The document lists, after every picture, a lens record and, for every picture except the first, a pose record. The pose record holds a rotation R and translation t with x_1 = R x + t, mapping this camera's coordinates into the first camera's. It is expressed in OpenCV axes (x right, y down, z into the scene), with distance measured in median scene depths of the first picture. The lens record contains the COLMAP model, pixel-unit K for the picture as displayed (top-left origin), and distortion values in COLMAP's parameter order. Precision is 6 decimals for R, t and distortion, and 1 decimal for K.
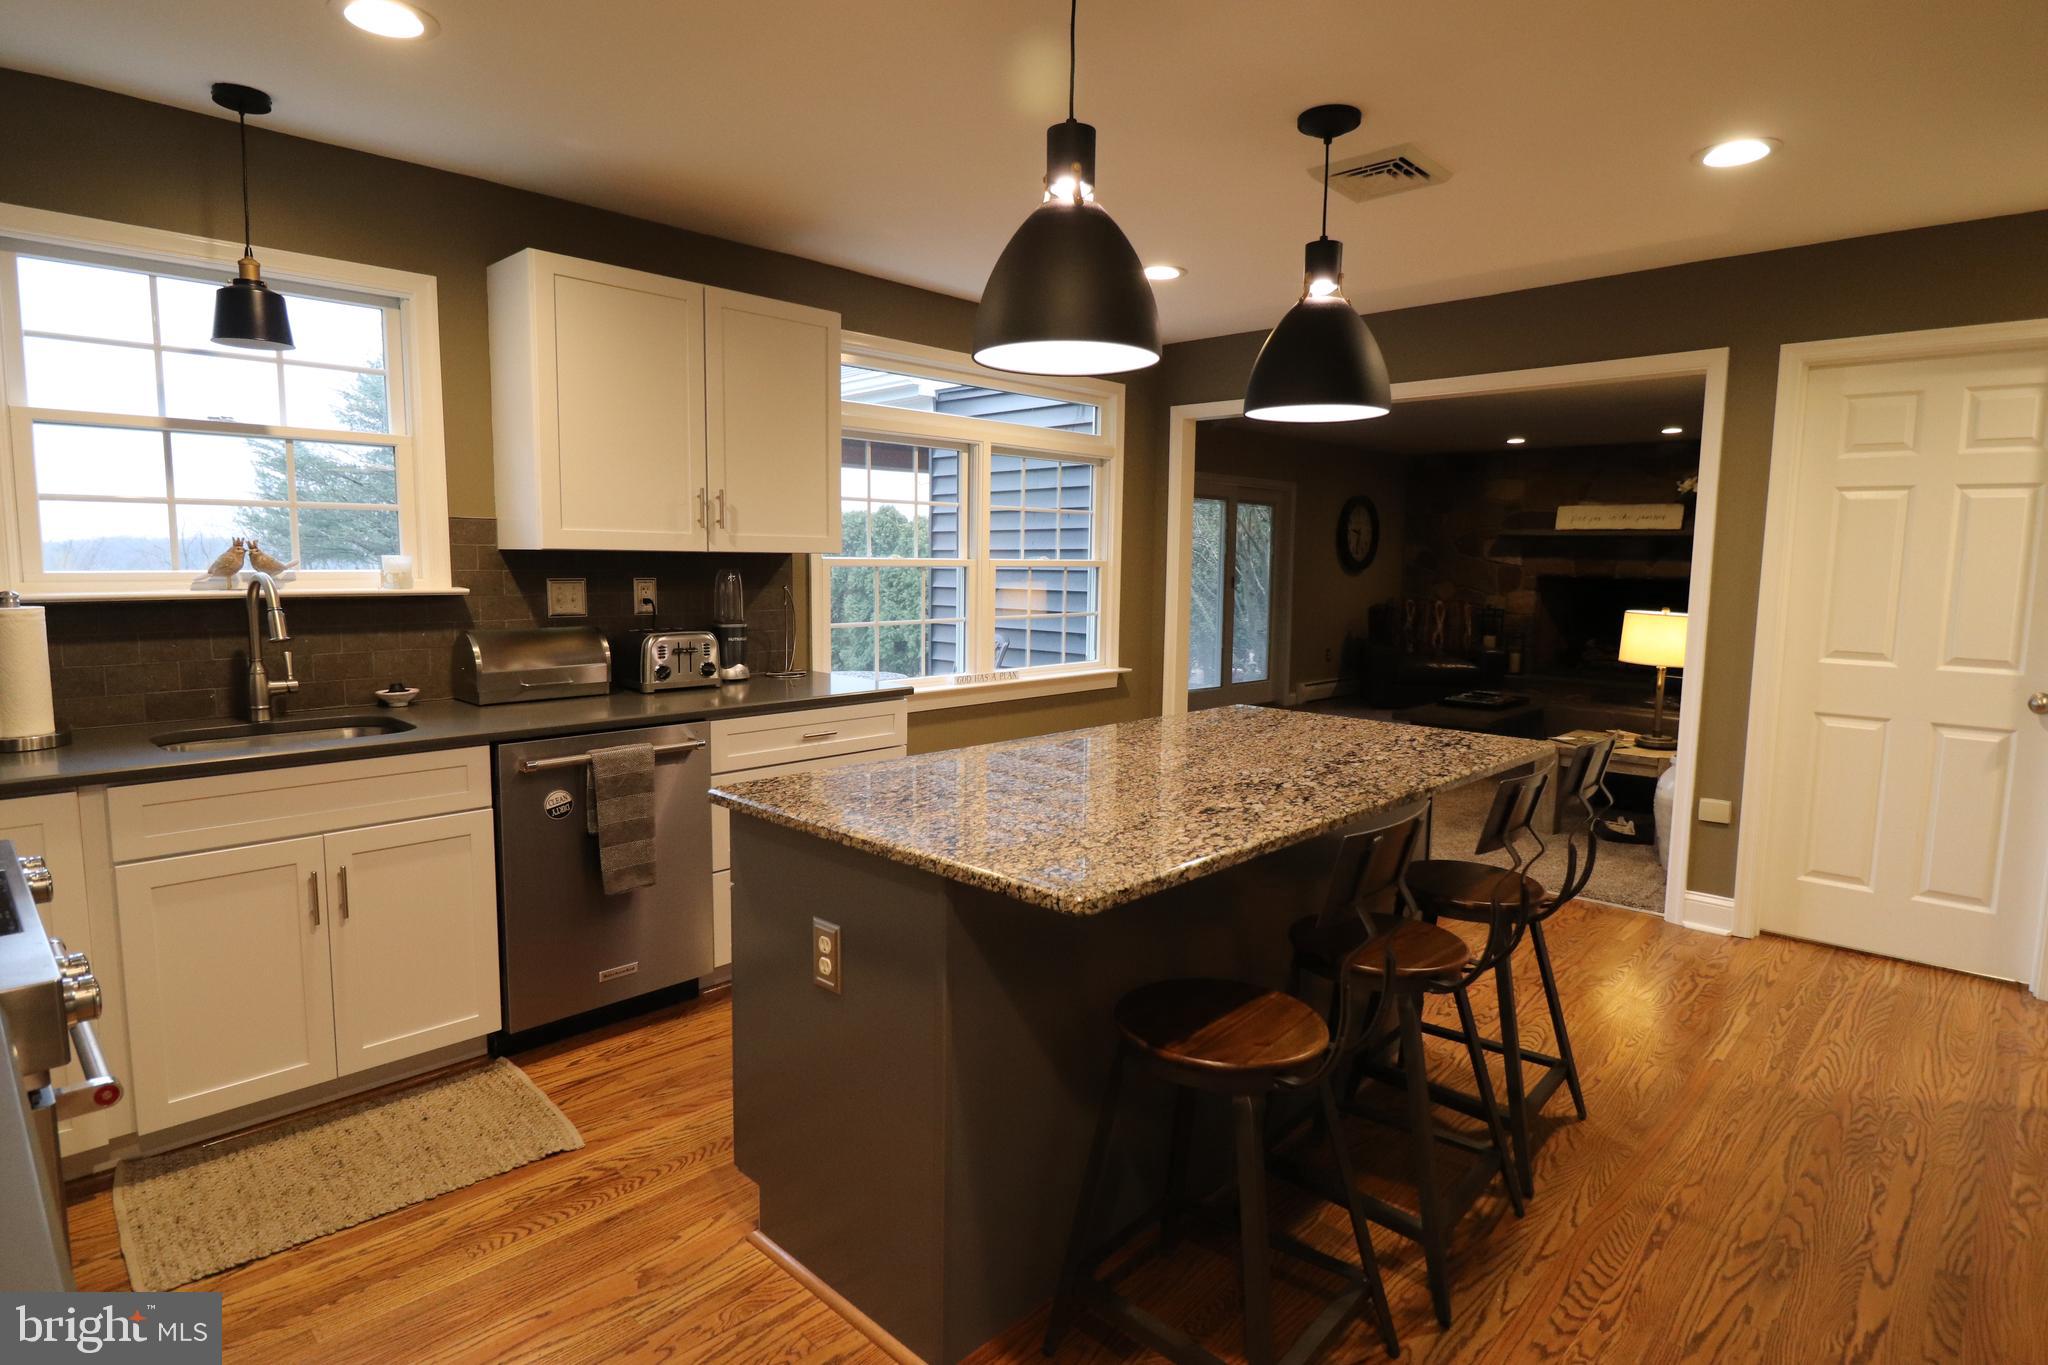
lens RADIAL K [[1094.1, 0, 1015.6], [0, 1094.1, 667.6], [0, 0, 1]] dist [0.004395, -0.004731]
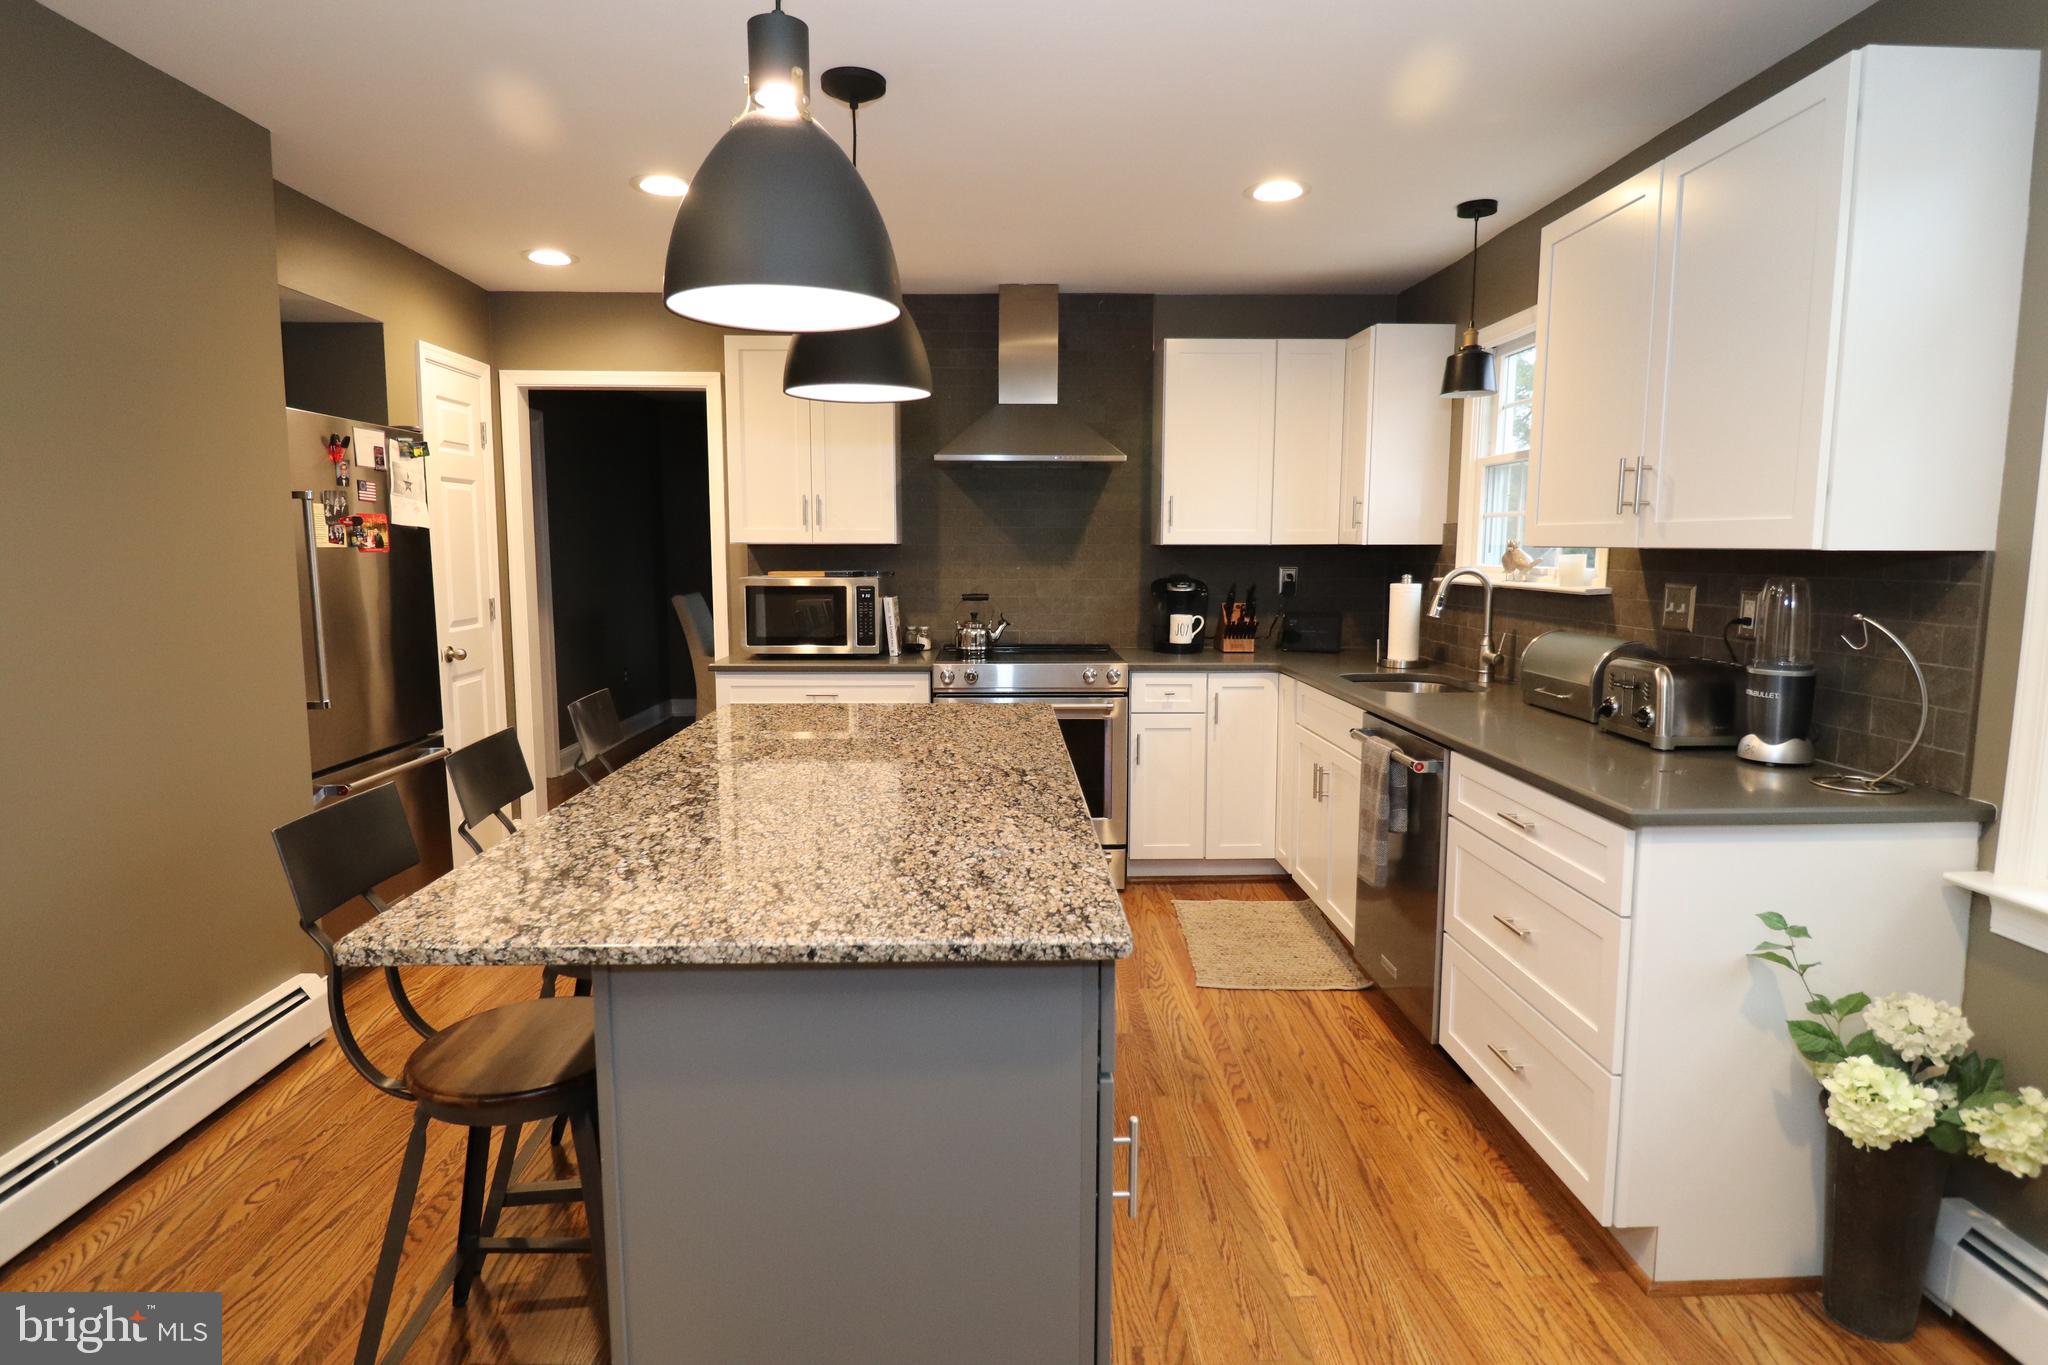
lens RADIAL K [[1094.1, 0, 1017.5], [0, 1094.1, 676.0], [0, 0, 1]] dist [0.004395, -0.004731]
pose [[-0.711954, 0.070216, -0.698707, 0.419138], [-0.083430, 0.979483, 0.183444, -0.103963], [0.697253, 0.188897, -0.691489, 1.045324]]
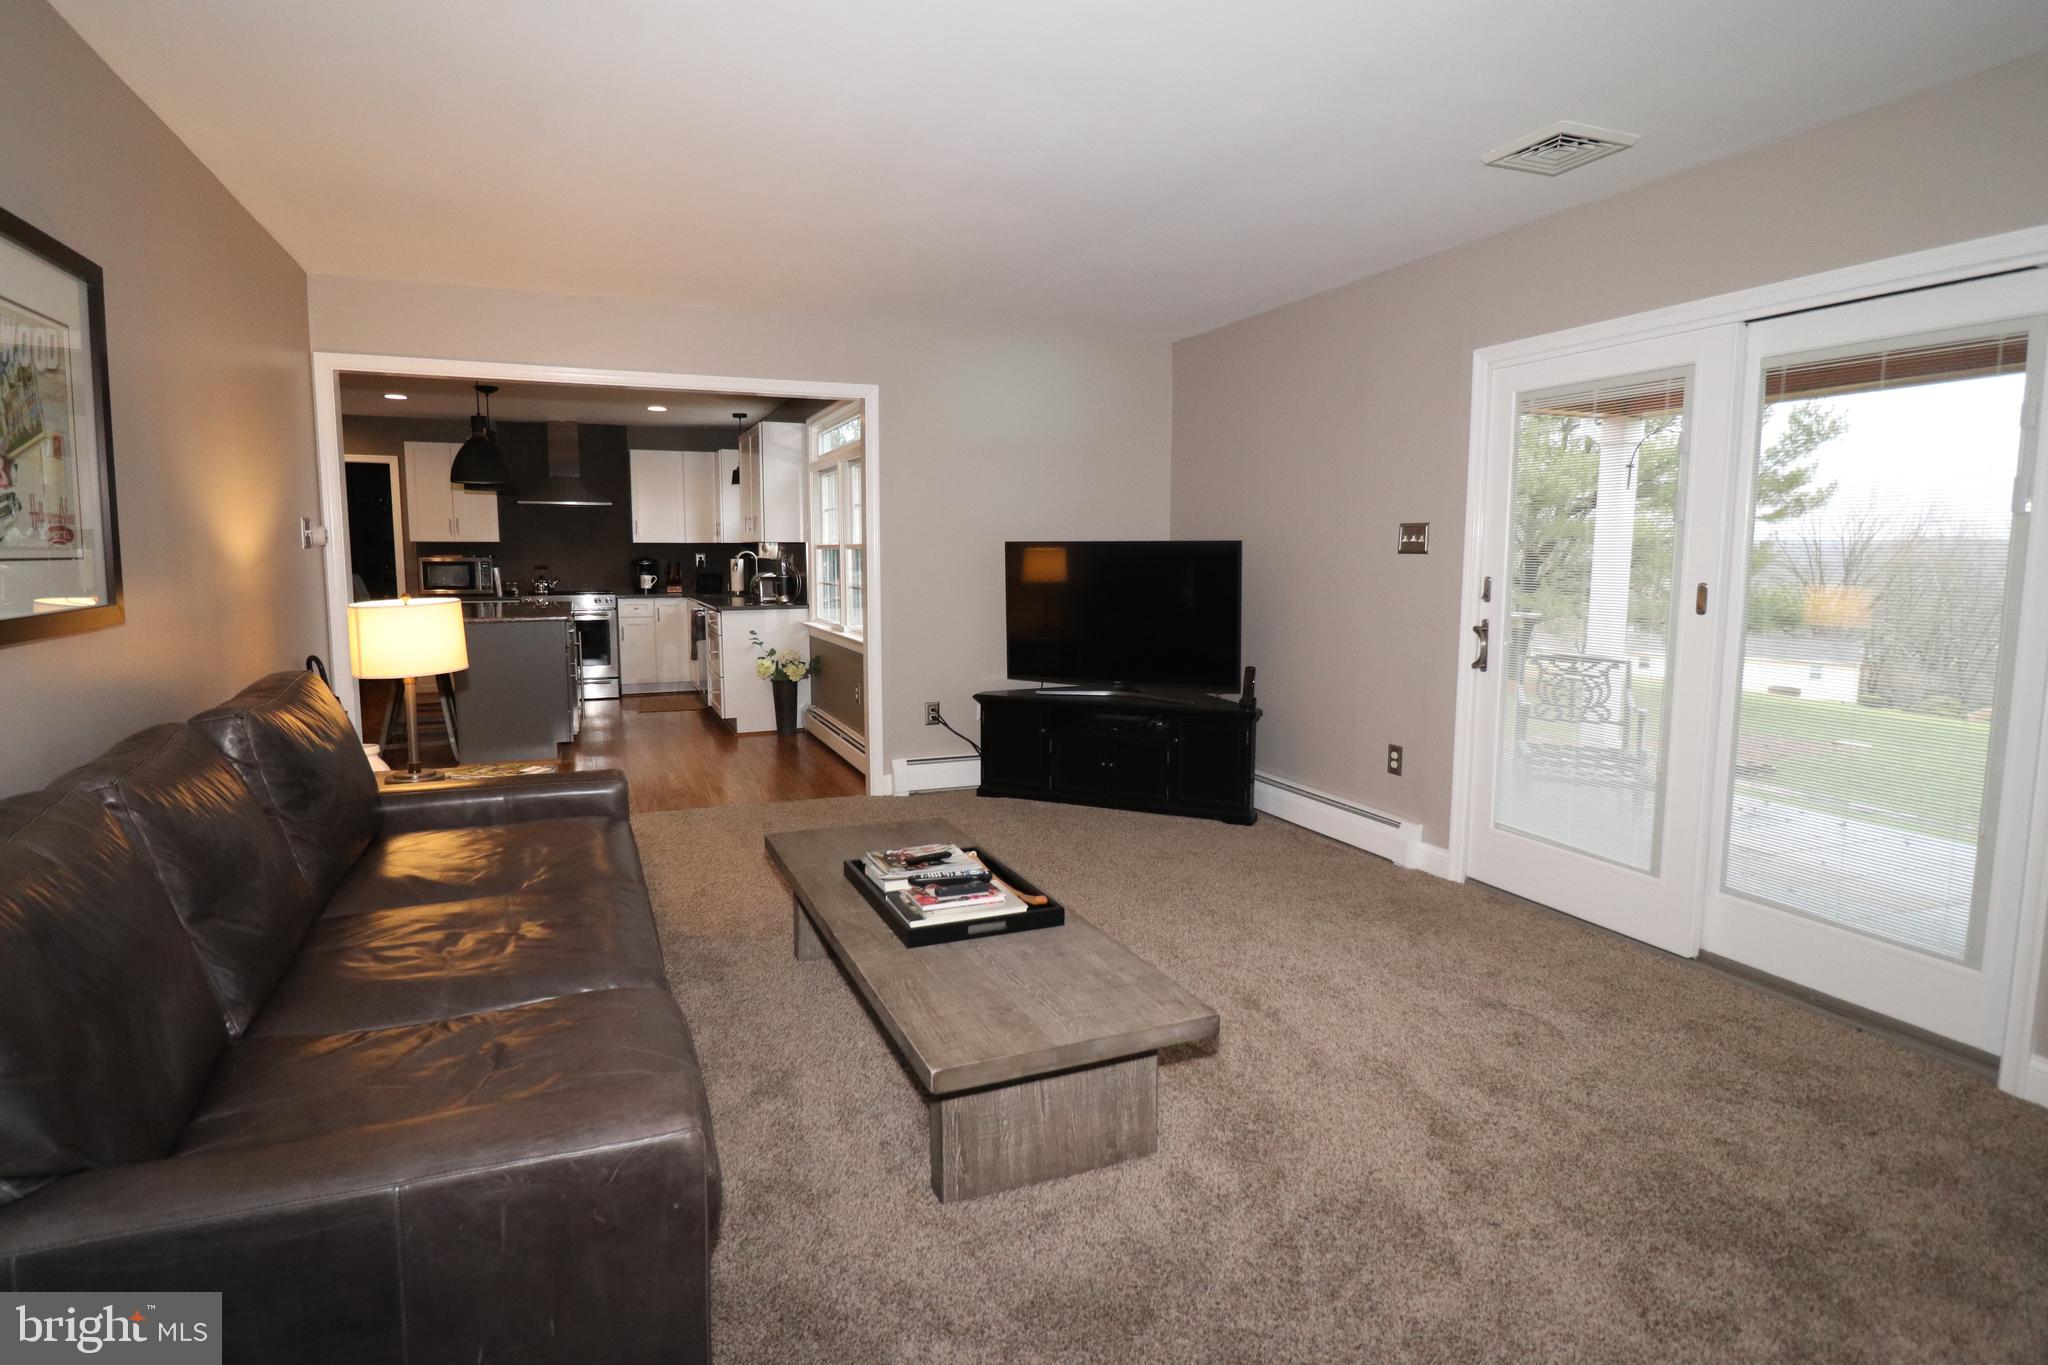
lens RADIAL K [[1094.1, 0, 1025.8], [0, 1094.1, 667.9], [0, 0, 1]] dist [0.004395, -0.004731]
pose [[-0.412000, 0.083338, -0.907365, 1.396695], [-0.099993, 0.985659, 0.135932, -0.186220], [0.905681, 0.146734, -0.397759, 2.146944]]
